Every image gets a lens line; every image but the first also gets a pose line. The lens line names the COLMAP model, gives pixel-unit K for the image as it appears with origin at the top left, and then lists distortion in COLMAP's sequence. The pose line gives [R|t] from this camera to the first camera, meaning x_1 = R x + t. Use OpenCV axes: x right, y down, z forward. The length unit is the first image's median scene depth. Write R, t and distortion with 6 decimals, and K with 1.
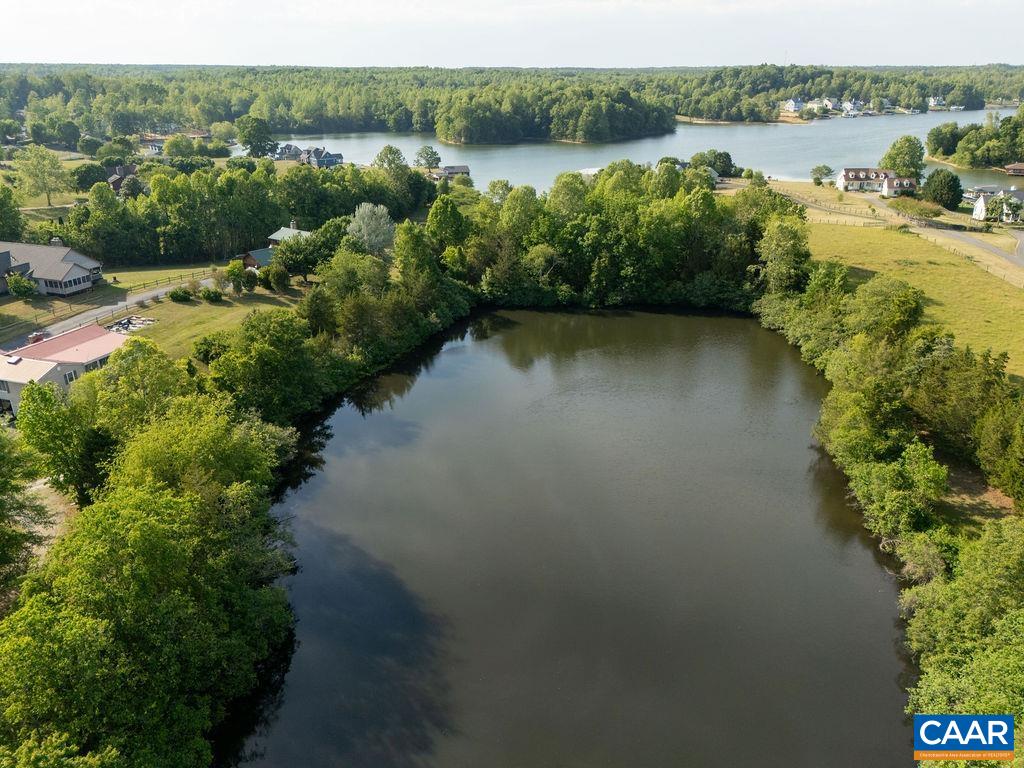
lens RADIAL K [[755.9, 0, 511.0], [0, 755.9, 380.5], [0, 0, 1]] dist [0.075422, -0.068184]
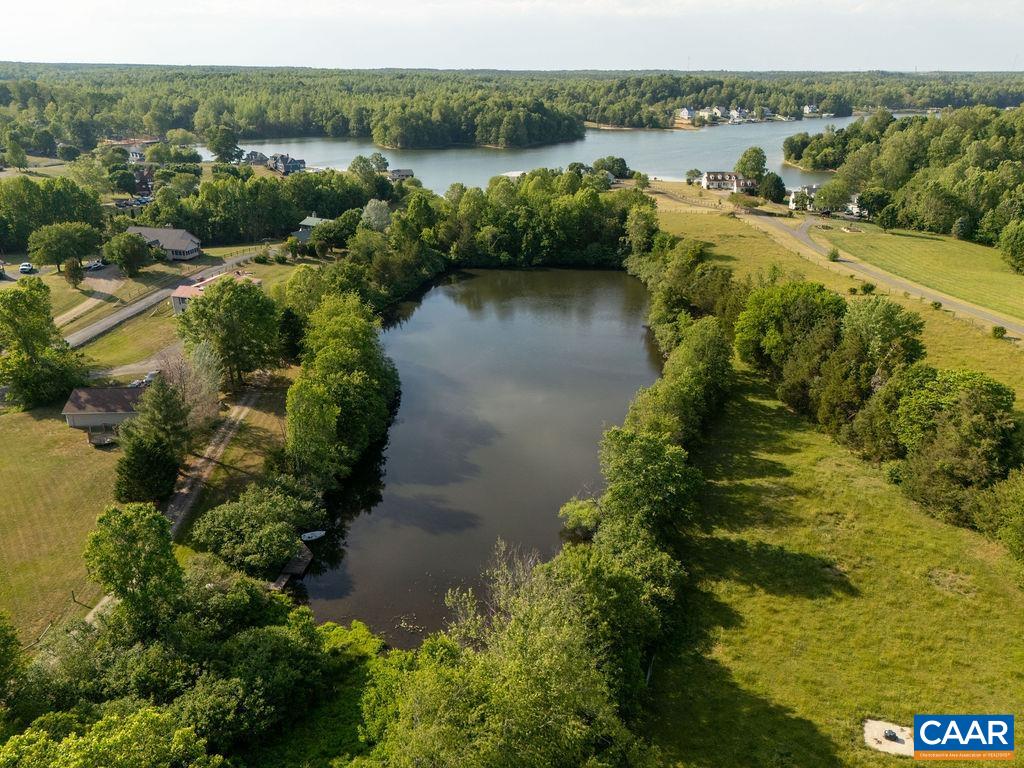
lens RADIAL K [[755.9, 0, 511.0], [0, 755.9, 380.5], [0, 0, 1]] dist [0.075422, -0.068184]
pose [[0.994600, -0.032018, 0.098724, -0.019924], [0.031891, 0.999487, 0.002858, 0.033759], [-0.098765, 0.000306, 0.995111, -0.136671]]
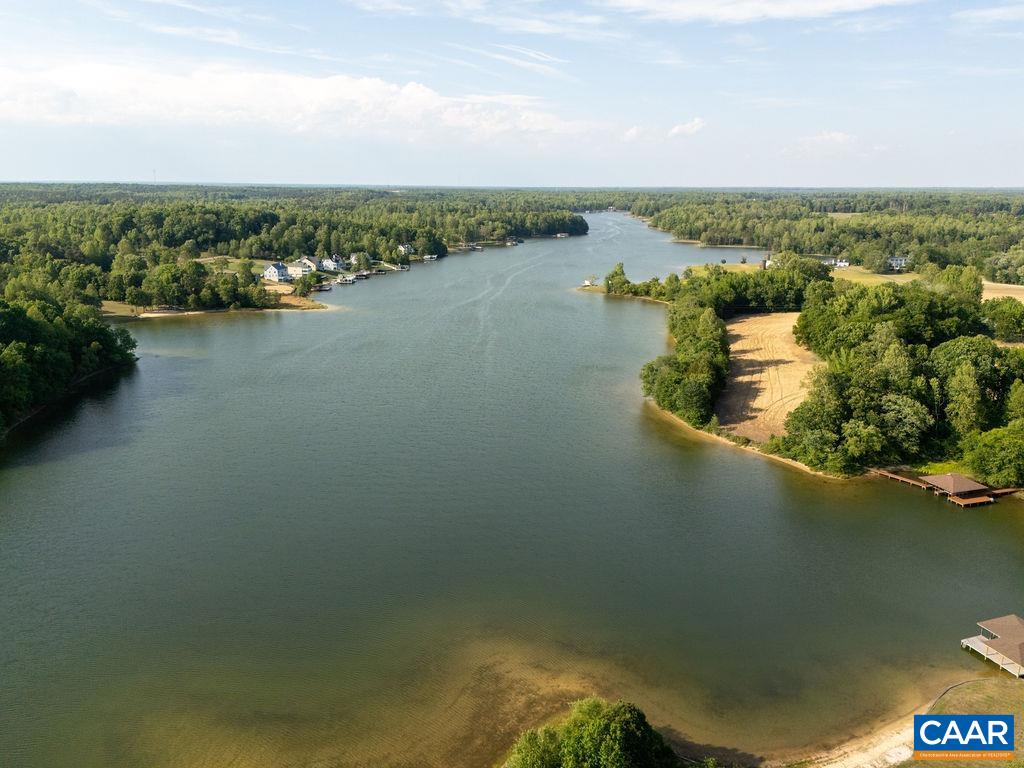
lens RADIAL K [[755.9, 0, 511.0], [0, 755.9, 380.5], [0, 0, 1]] dist [0.075422, -0.068184]
pose [[0.724592, -0.167184, 0.668592, 0.054531], [0.252545, 0.967060, -0.031881, -0.266794], [-0.641239, 0.191950, 0.742946, 0.513309]]
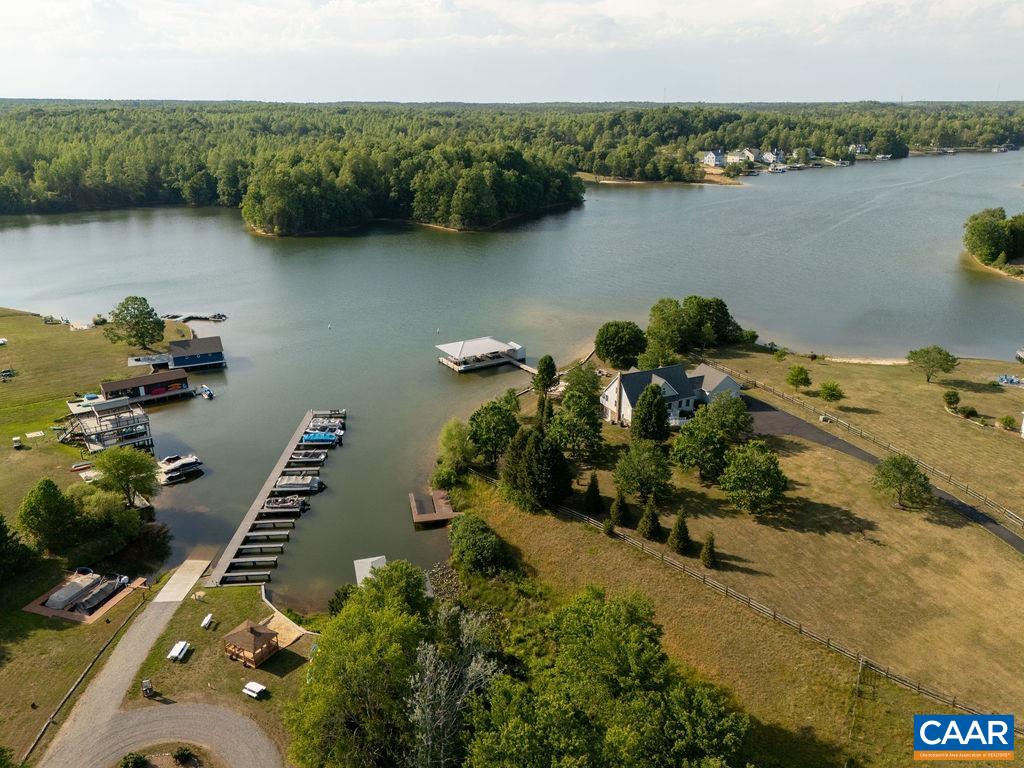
lens RADIAL K [[755.9, 0, 511.0], [0, 755.9, 380.5], [0, 0, 1]] dist [0.075422, -0.068184]
pose [[0.989781, -0.047657, 0.134396, 0.040679], [0.052479, 0.998091, -0.032564, -0.149073], [-0.132588, 0.039284, 0.990392, 0.316555]]
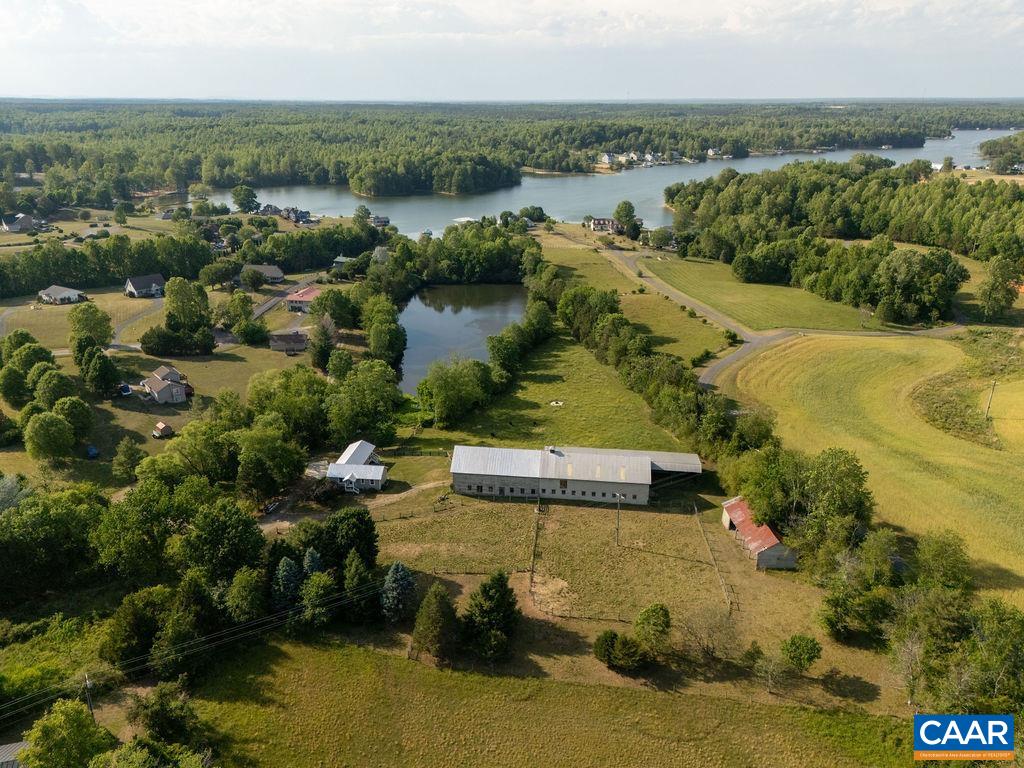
lens RADIAL K [[755.9, 0, 511.0], [0, 755.9, 380.5], [0, 0, 1]] dist [0.075422, -0.068184]
pose [[0.986880, -0.054695, 0.151910, -0.041411], [0.059107, 0.997947, -0.024680, 0.083847], [-0.150249, 0.033335, 0.988086, -0.429132]]
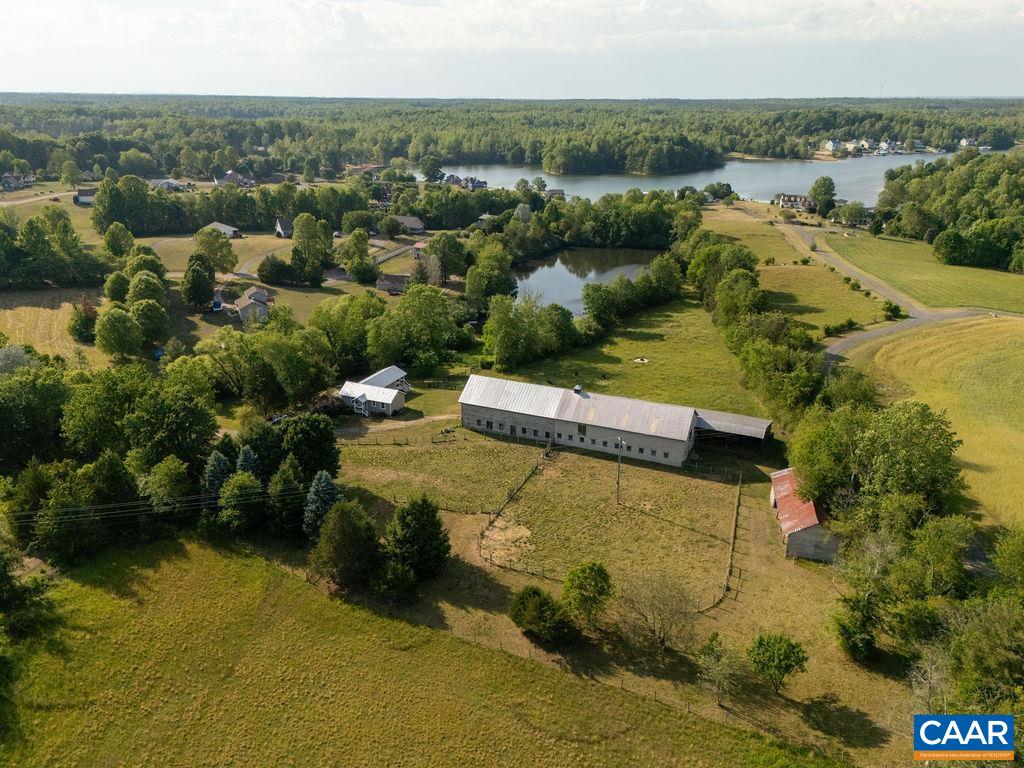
lens RADIAL K [[755.9, 0, 511.0], [0, 755.9, 380.5], [0, 0, 1]] dist [0.075422, -0.068184]
pose [[0.992181, 0.047628, -0.115358, 0.024706], [-0.050908, 0.998374, -0.025654, 0.109131], [0.113949, 0.031326, 0.992993, -0.386851]]
